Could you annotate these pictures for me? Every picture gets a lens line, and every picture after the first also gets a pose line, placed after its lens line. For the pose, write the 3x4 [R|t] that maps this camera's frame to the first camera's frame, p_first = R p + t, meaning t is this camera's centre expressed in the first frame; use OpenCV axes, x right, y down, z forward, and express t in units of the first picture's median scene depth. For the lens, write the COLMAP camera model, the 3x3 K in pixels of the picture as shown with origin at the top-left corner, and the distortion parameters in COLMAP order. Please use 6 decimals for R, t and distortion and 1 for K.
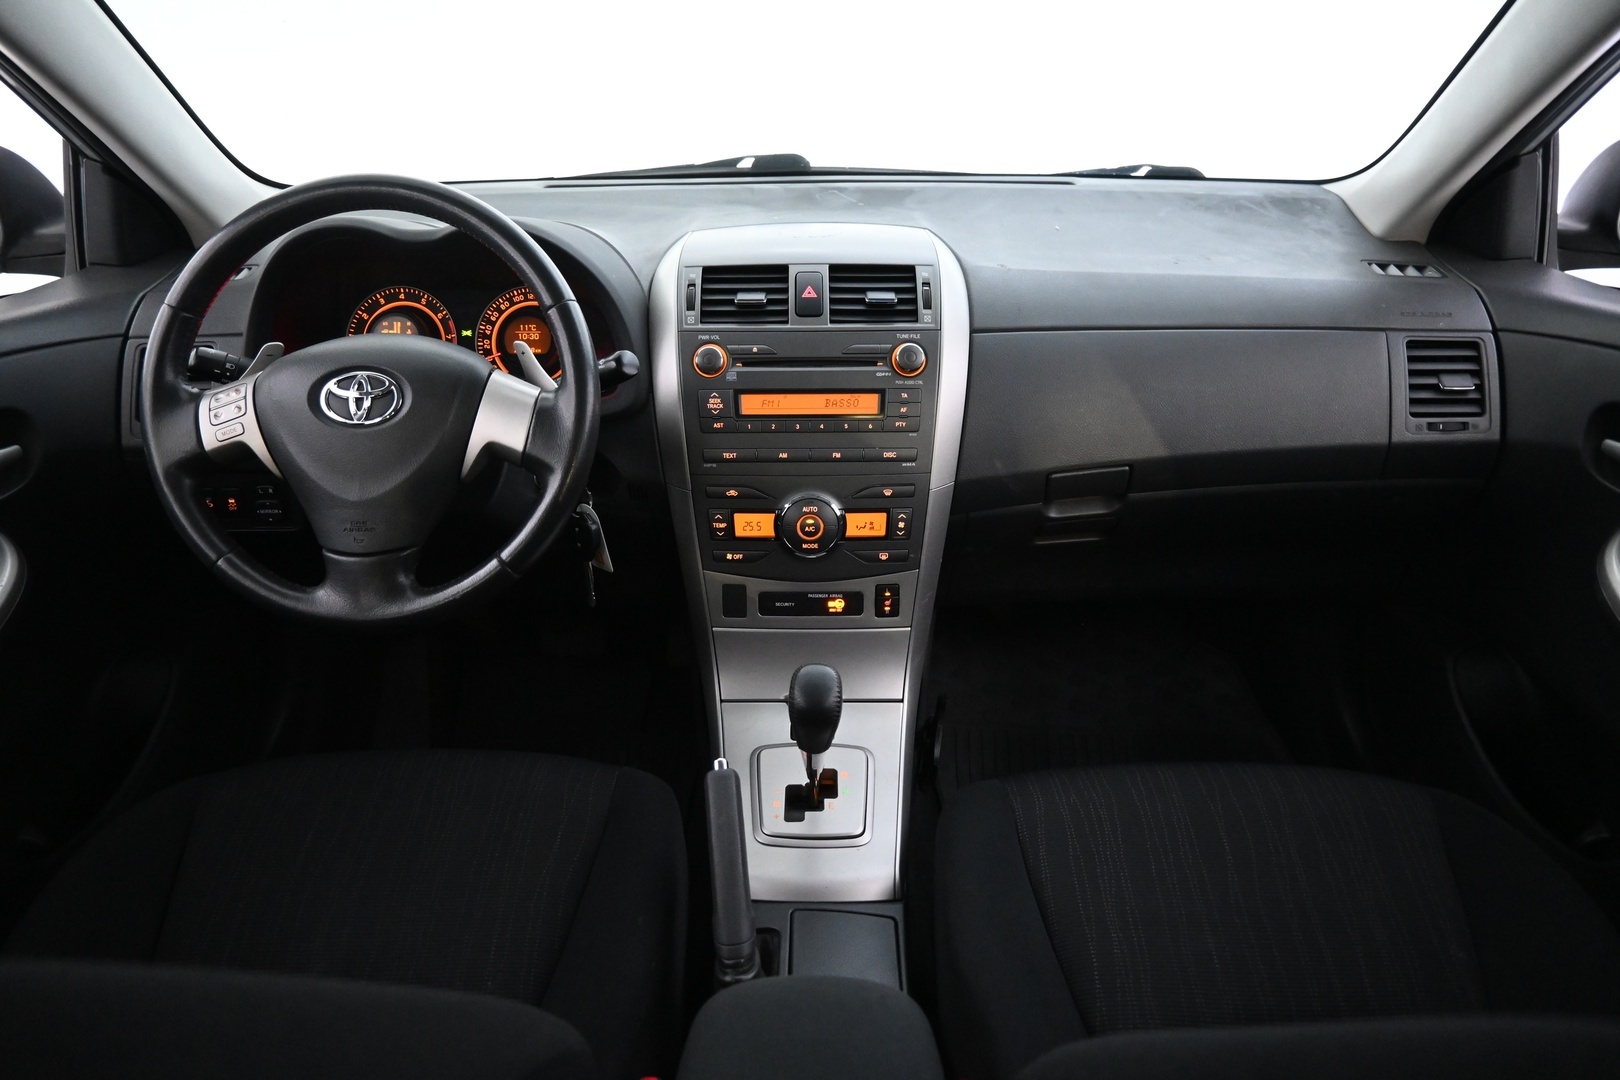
lens RADIAL K [[1096.5, 0, 818.6], [0, 1096.5, 548.3], [0, 0, 1]] dist [-0.001089, -0.014445]
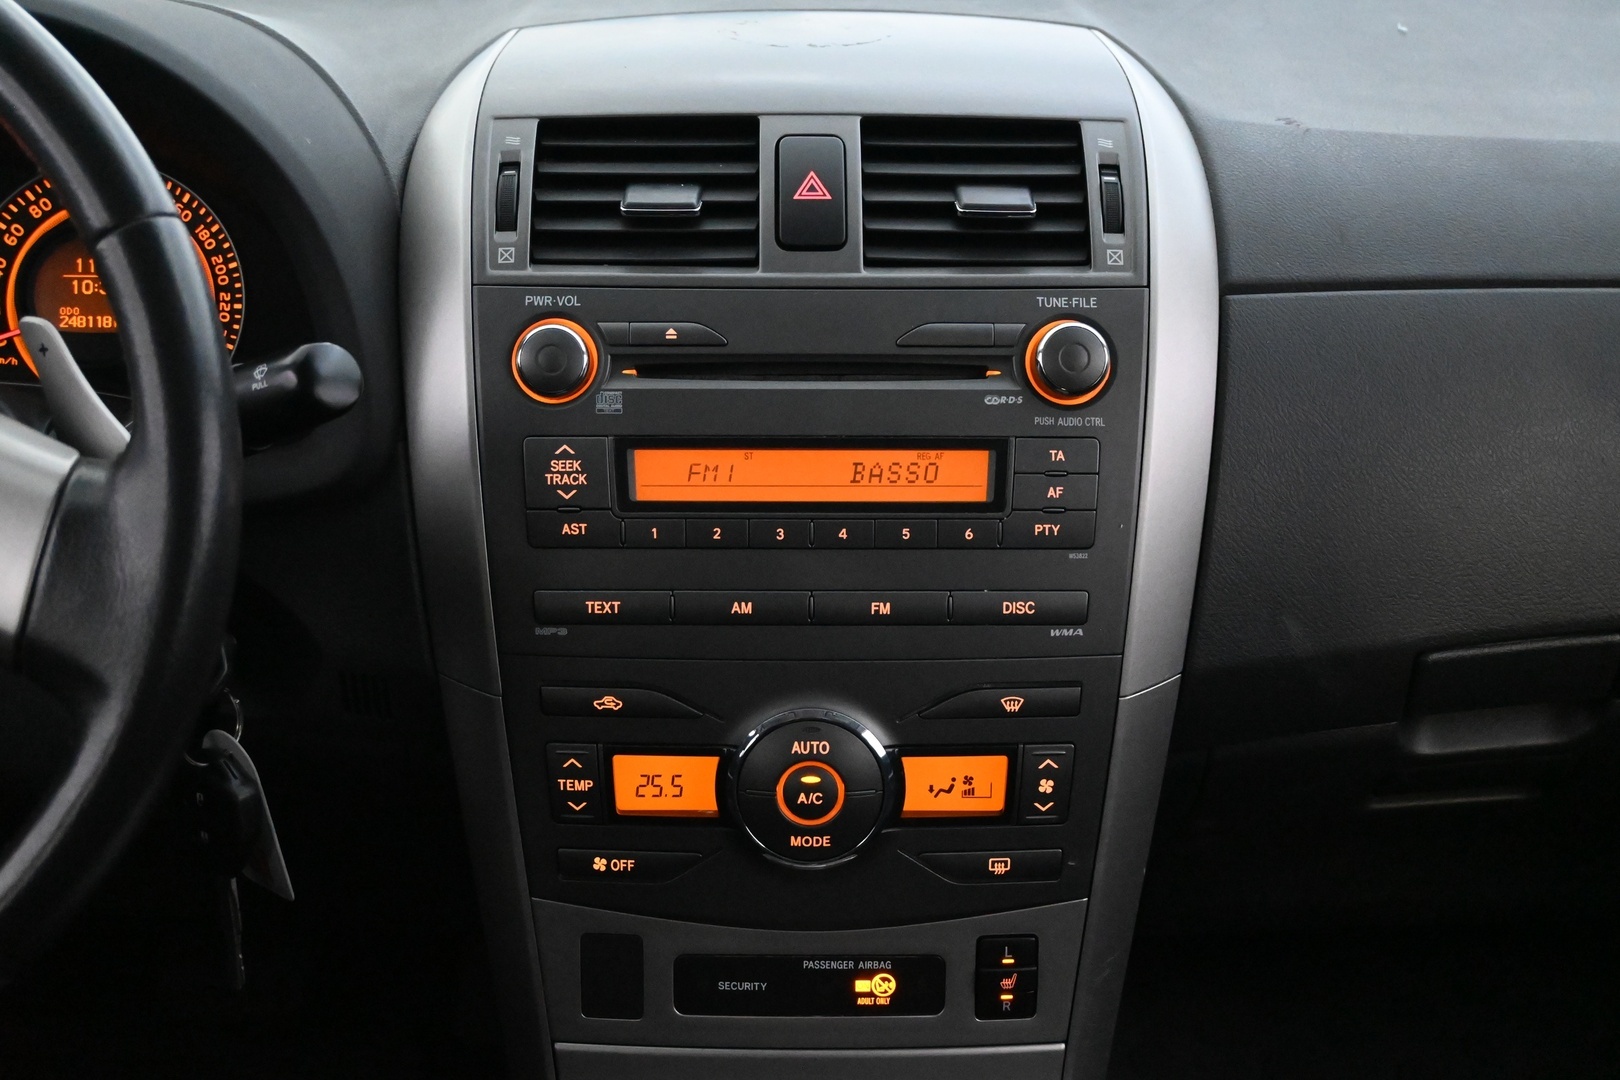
lens RADIAL K [[2092.6, 0, 823.8], [0, 2092.6, 541.0], [0, 0, 1]] dist [0.007275, 0.000000]
pose [[0.999834, 0.006649, 0.016968, -0.016001], [-0.005938, 0.999116, -0.041616, -0.076490], [-0.017230, 0.041508, 0.998990, 0.260643]]
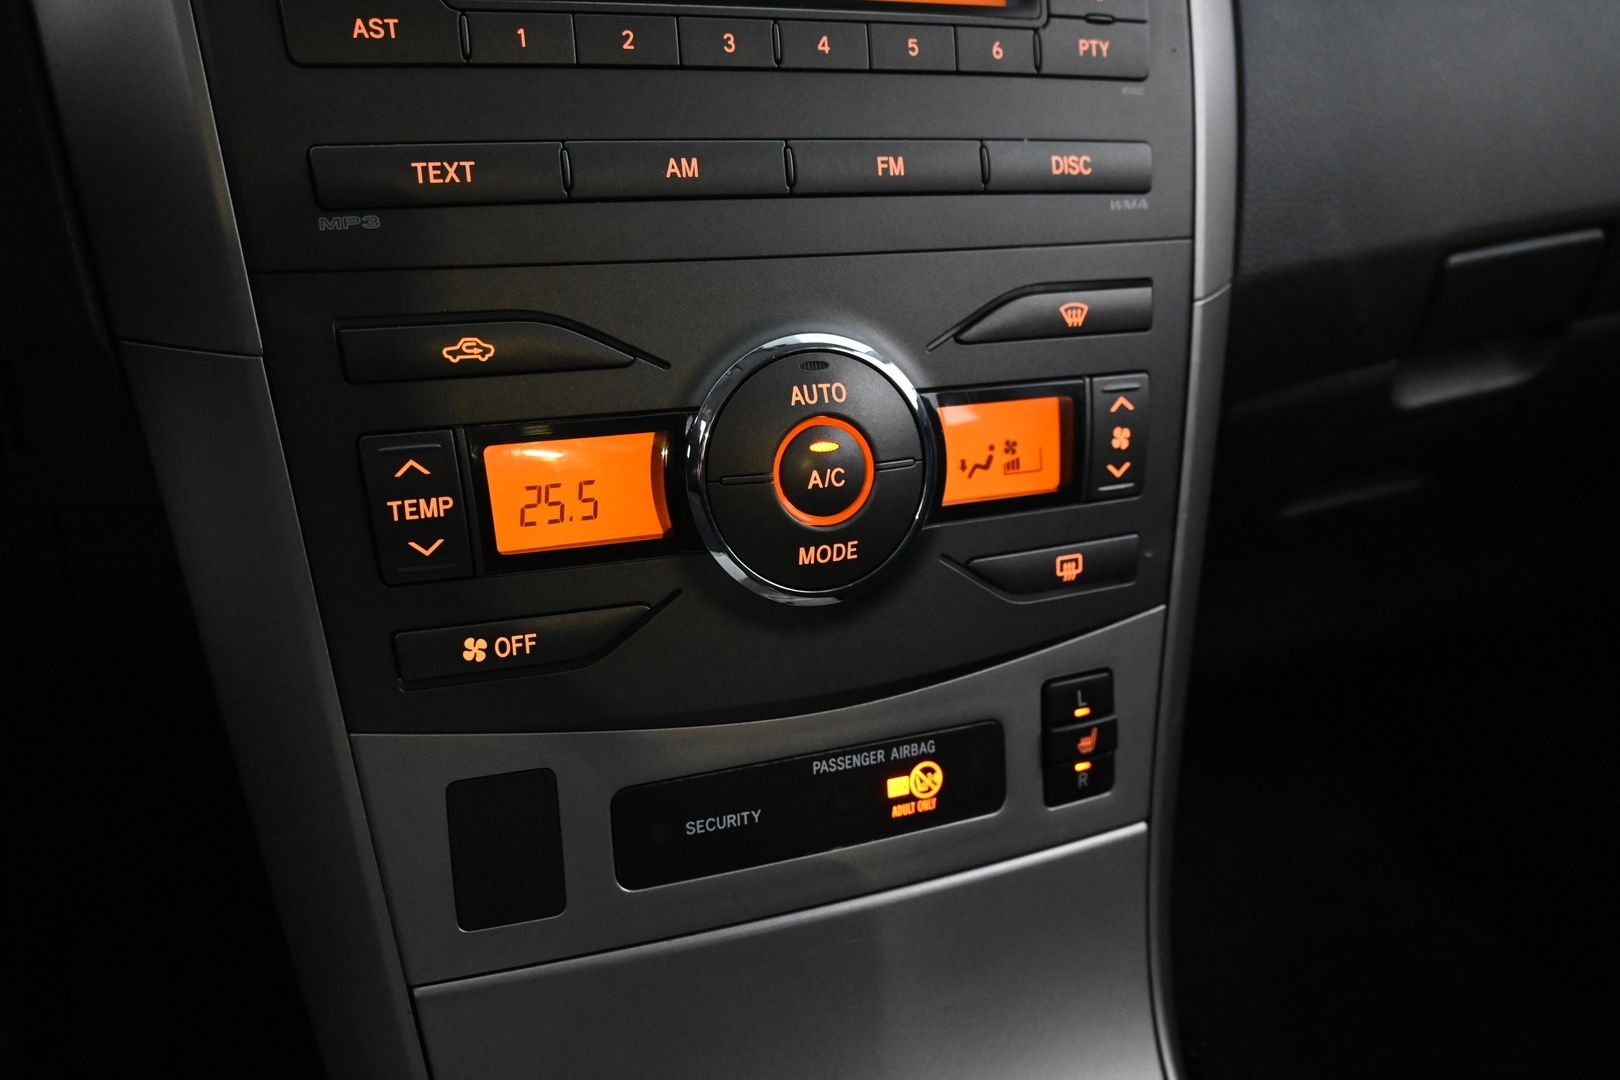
lens RADIAL K [[1452.8, 0, 816.2], [0, 1452.8, 548.3], [0, 0, 1]] dist [-0.006377, 0.003111]
pose [[0.907488, -0.109994, 0.405422, -0.135857], [0.151753, 0.985776, -0.072231, 0.018857], [-0.391710, 0.127072, 0.911271, 0.712172]]
